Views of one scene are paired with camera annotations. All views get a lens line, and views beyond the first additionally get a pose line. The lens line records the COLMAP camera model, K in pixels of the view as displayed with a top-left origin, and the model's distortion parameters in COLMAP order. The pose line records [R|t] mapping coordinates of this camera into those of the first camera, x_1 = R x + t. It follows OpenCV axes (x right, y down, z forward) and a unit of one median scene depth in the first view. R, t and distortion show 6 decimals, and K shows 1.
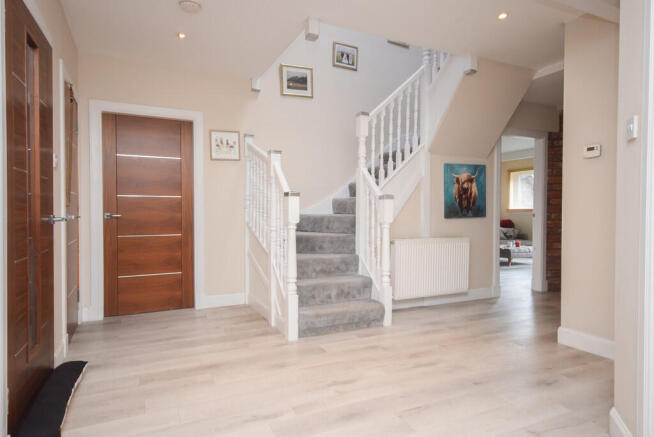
lens RADIAL K [[395.3, 0, 325.0], [0, 395.3, 219.0], [0, 0, 1]] dist [0.017287, -0.000261]
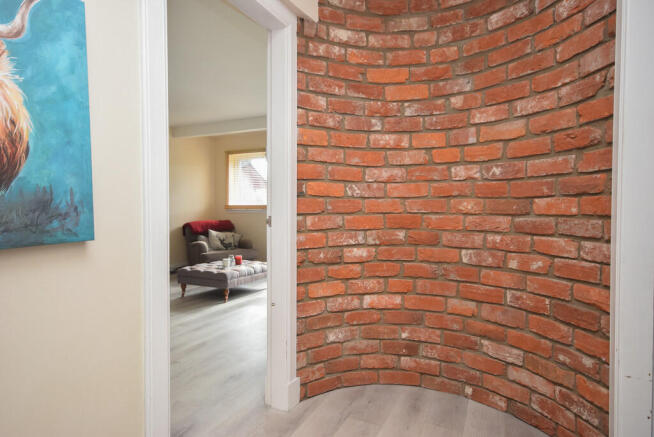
lens RADIAL K [[395.3, 0, 328.2], [0, 395.3, 217.4], [0, 0, 1]] dist [0.017287, -0.000261]
pose [[0.785153, -0.015558, 0.619106, 0.206251], [0.011793, 0.999879, 0.010171, -0.010218], [-0.619189, -0.000685, 0.785241, 0.411968]]
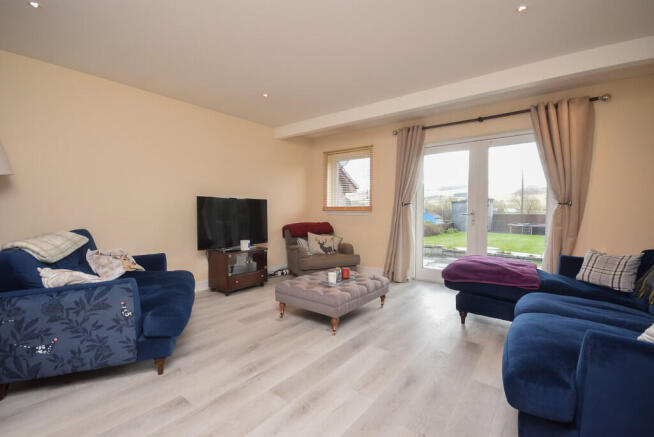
lens RADIAL K [[289.3, 0, 321.5], [0, 289.3, 217.4], [0, 0, 1]] dist [-0.002055, -0.000990]
pose [[0.902793, -0.004366, 0.430053, 0.299409], [0.002518, 0.999985, 0.004866, -0.011411], [-0.430068, -0.003310, 0.902790, 0.684775]]
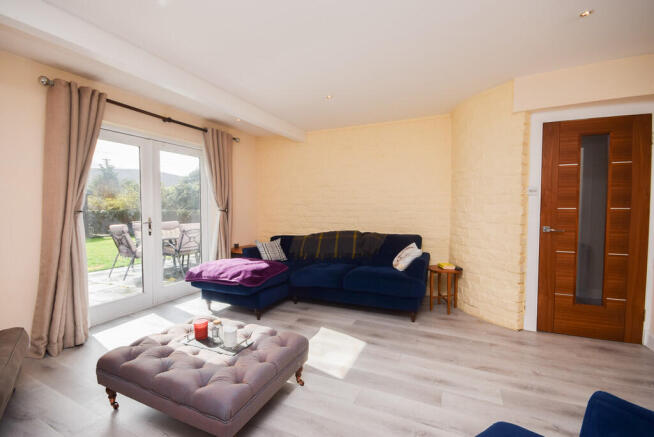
lens RADIAL K [[289.3, 0, 325.0], [0, 289.3, 217.6], [0, 0, 1]] dist [-0.002055, -0.000990]
pose [[-0.636972, -0.021961, 0.770574, 0.248571], [0.022638, 0.998630, 0.047173, -0.035464], [-0.770554, 0.047492, -0.635602, 1.085262]]
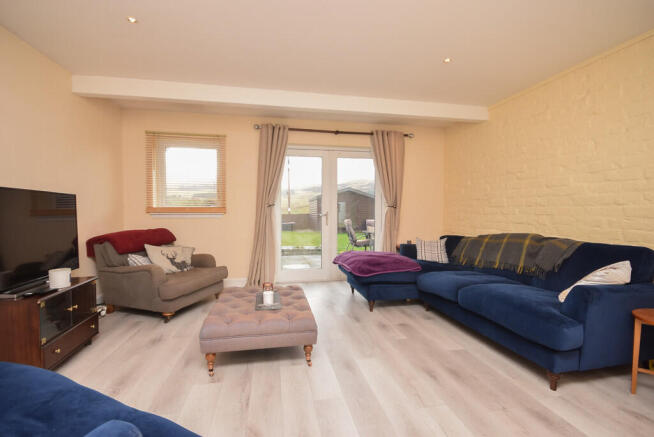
lens RADIAL K [[289.3, 0, 322.7], [0, 289.3, 218.5], [0, 0, 1]] dist [-0.002055, -0.000990]
pose [[0.267408, -0.020581, 0.963364, 0.208159], [0.018663, 0.999695, 0.016177, -0.016277], [-0.963403, 0.013654, 0.267710, 0.875207]]
